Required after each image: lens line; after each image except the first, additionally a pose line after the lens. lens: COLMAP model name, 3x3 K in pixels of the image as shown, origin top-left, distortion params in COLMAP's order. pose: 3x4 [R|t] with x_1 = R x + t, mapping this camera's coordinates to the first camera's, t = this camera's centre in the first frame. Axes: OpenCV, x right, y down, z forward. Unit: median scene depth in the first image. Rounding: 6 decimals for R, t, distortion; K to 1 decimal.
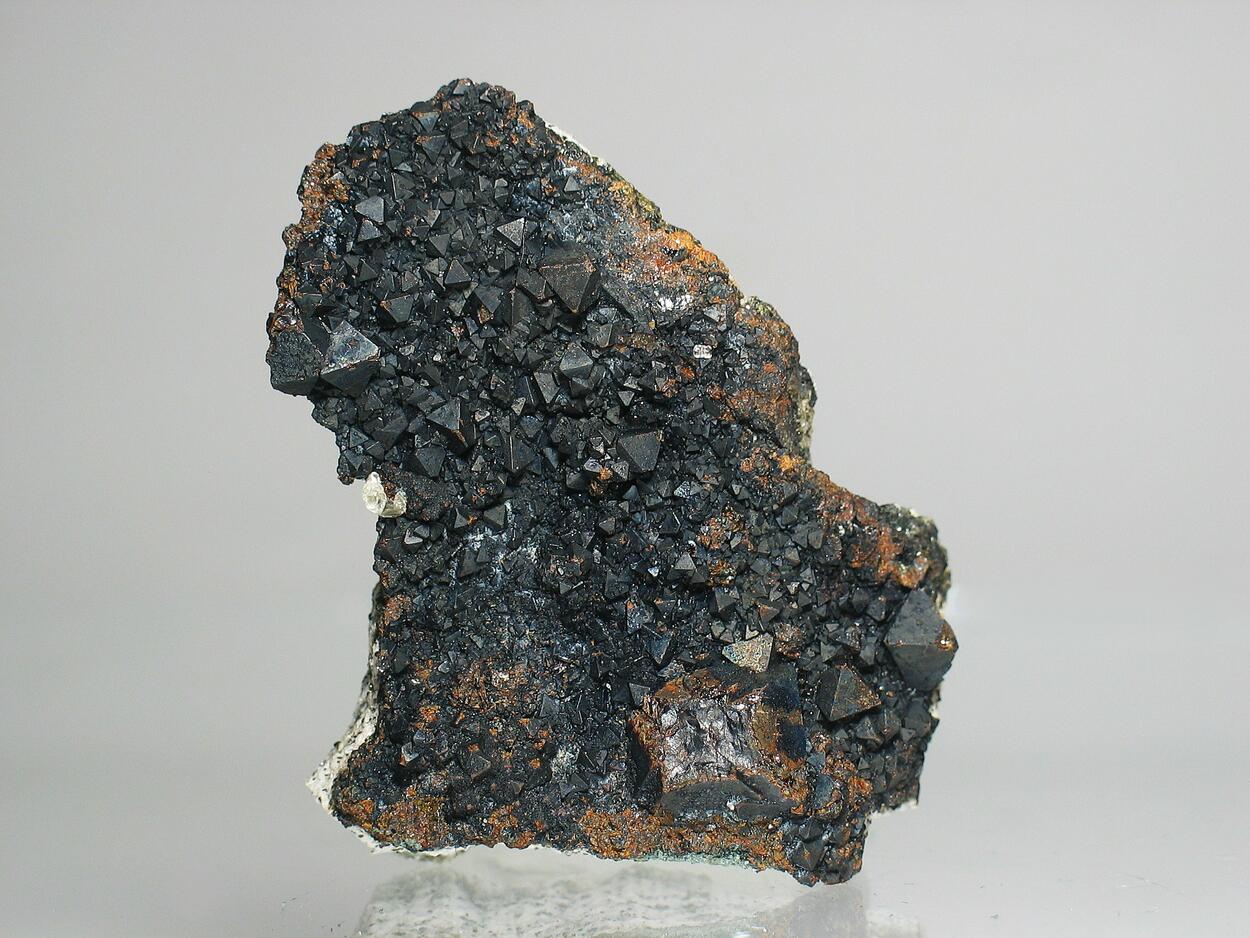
lens RADIAL K [[4070.7, 0, 624.4], [0, 4070.7, 468.3], [0, 0, 1]] dist [-0.190125, 0.000000]
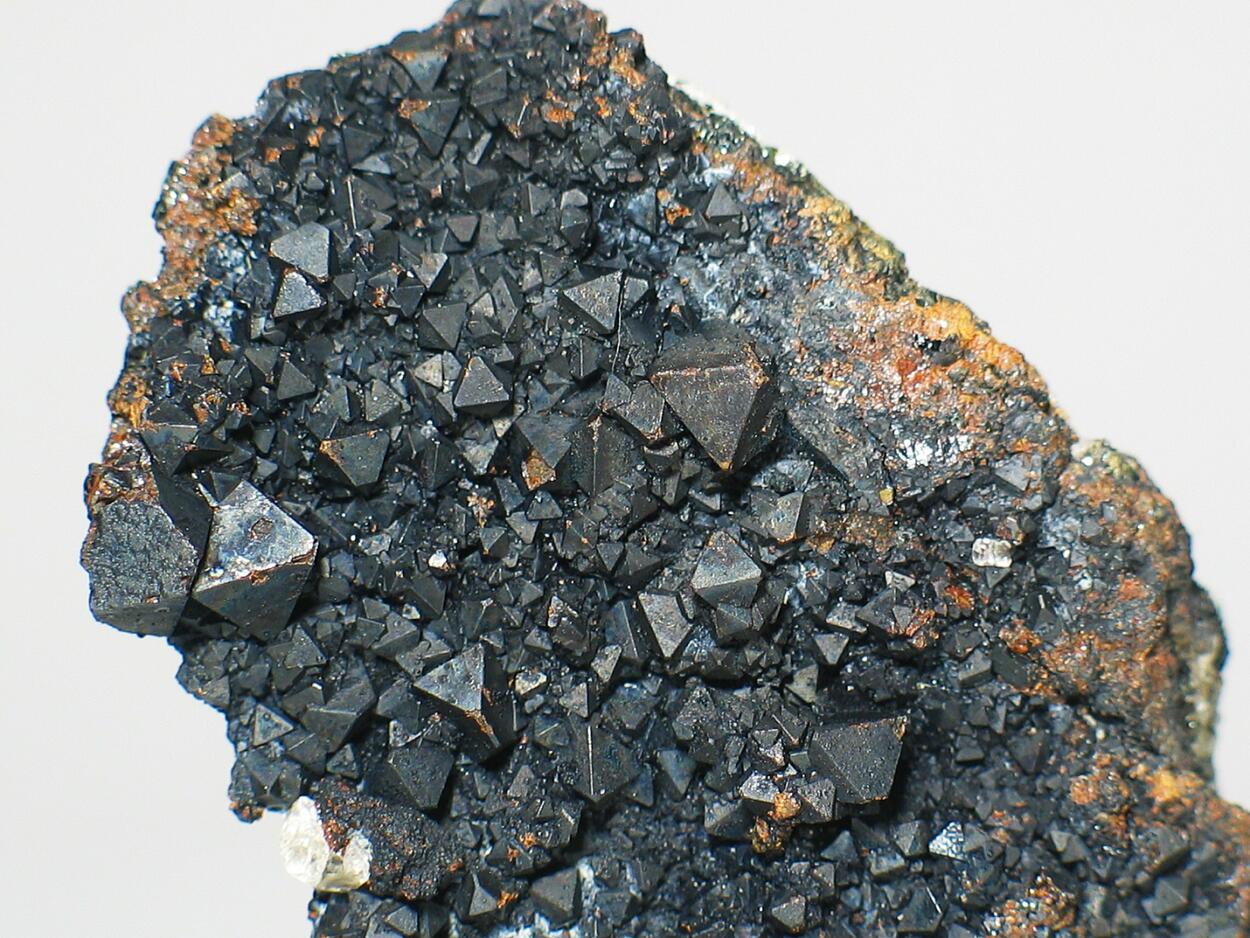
lens RADIAL K [[5206.9, 0, 625.8], [0, 5206.9, 468.7], [0, 0, 1]] dist [-0.238271, 0.000000]
pose [[0.997659, 0.007502, -0.067965, 0.017805], [-0.011076, 0.998567, -0.052365, -0.006036], [0.067475, 0.052995, 0.996313, 0.387939]]
